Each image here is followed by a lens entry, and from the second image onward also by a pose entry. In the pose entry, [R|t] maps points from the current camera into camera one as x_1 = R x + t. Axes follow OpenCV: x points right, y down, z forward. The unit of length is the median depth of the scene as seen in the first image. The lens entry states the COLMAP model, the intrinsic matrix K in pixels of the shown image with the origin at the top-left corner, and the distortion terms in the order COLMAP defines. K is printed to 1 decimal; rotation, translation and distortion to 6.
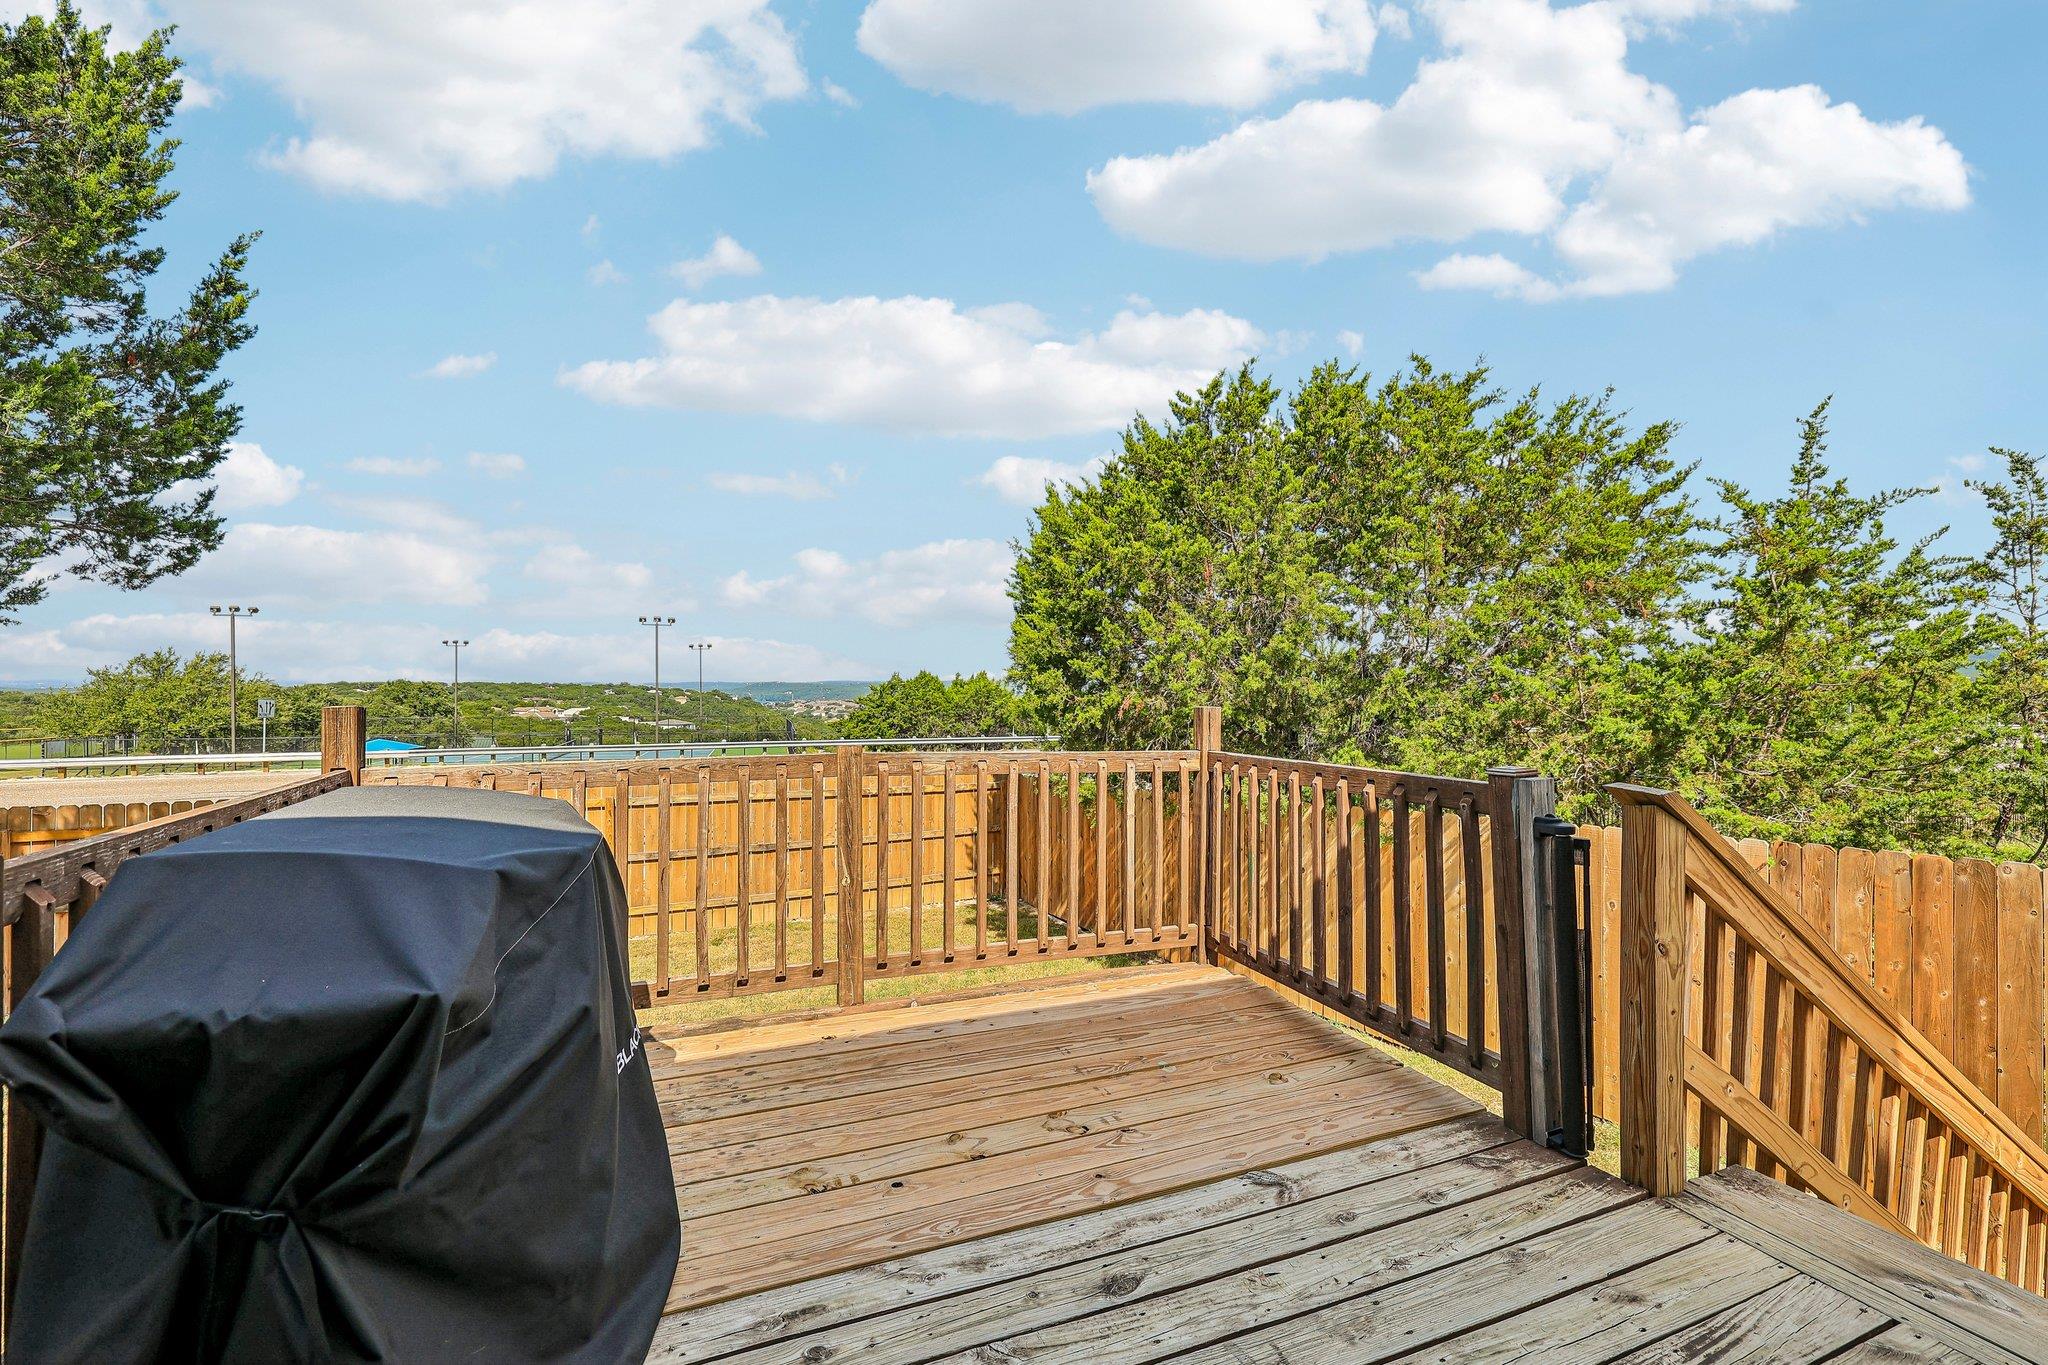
lens RADIAL K [[886.5, 0, 1024.4], [0, 886.5, 688.3], [0, 0, 1]] dist [0.000186, 0.001763]
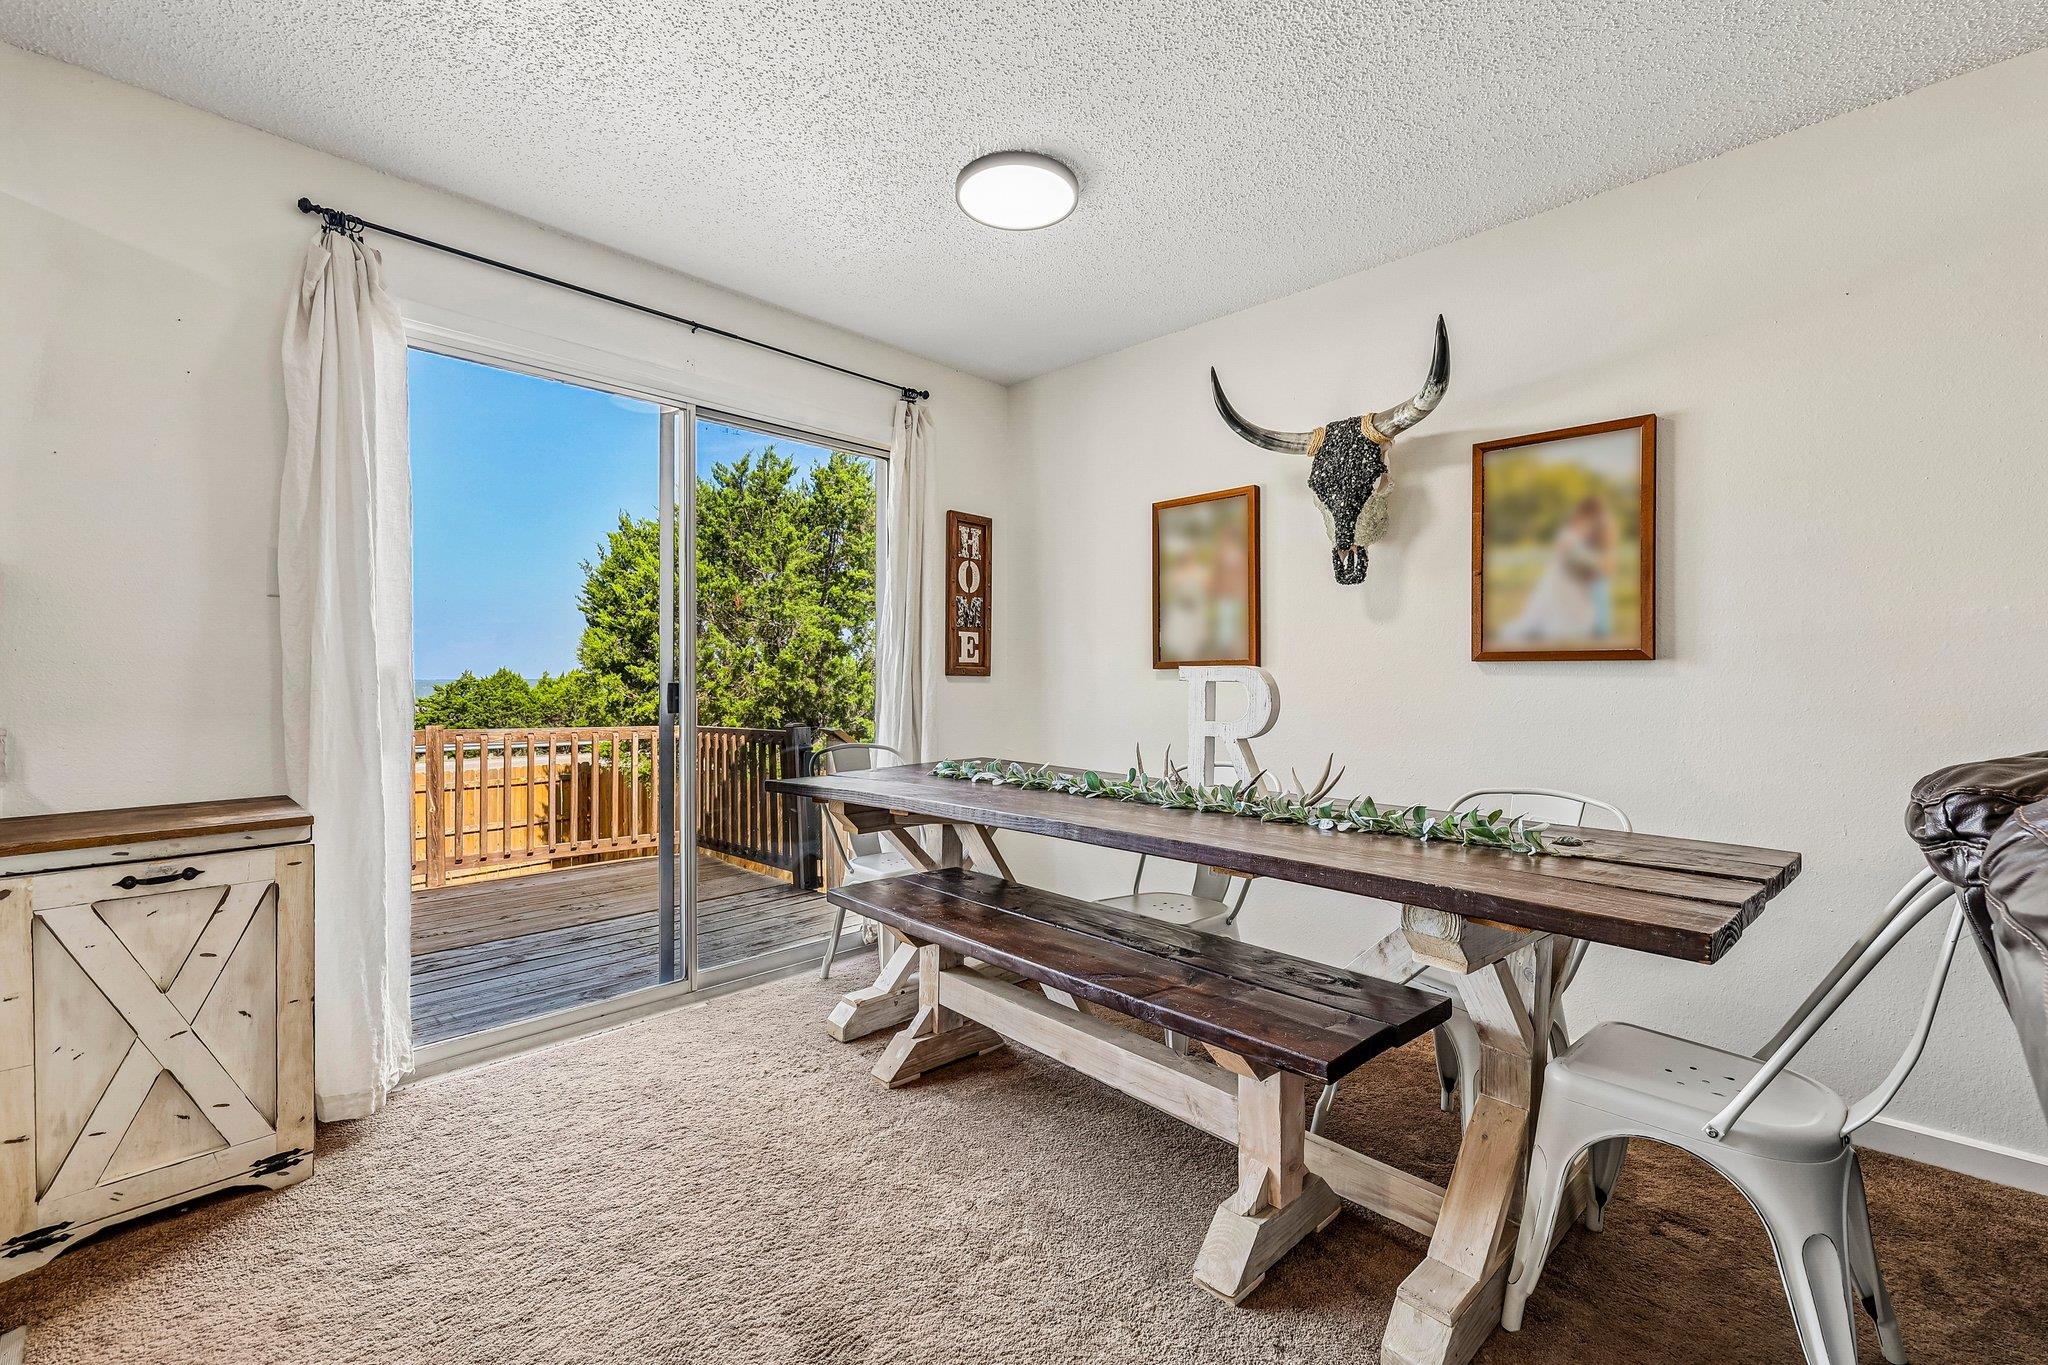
lens RADIAL K [[886.5, 0, 1023.5], [0, 886.5, 676.1], [0, 0, 1]] dist [0.000186, 0.001763]
pose [[0.914596, -0.003376, 0.404355, 0.059618], [0.007634, 0.999931, -0.008918, -0.001270], [-0.404297, 0.011244, 0.914559, -0.418188]]
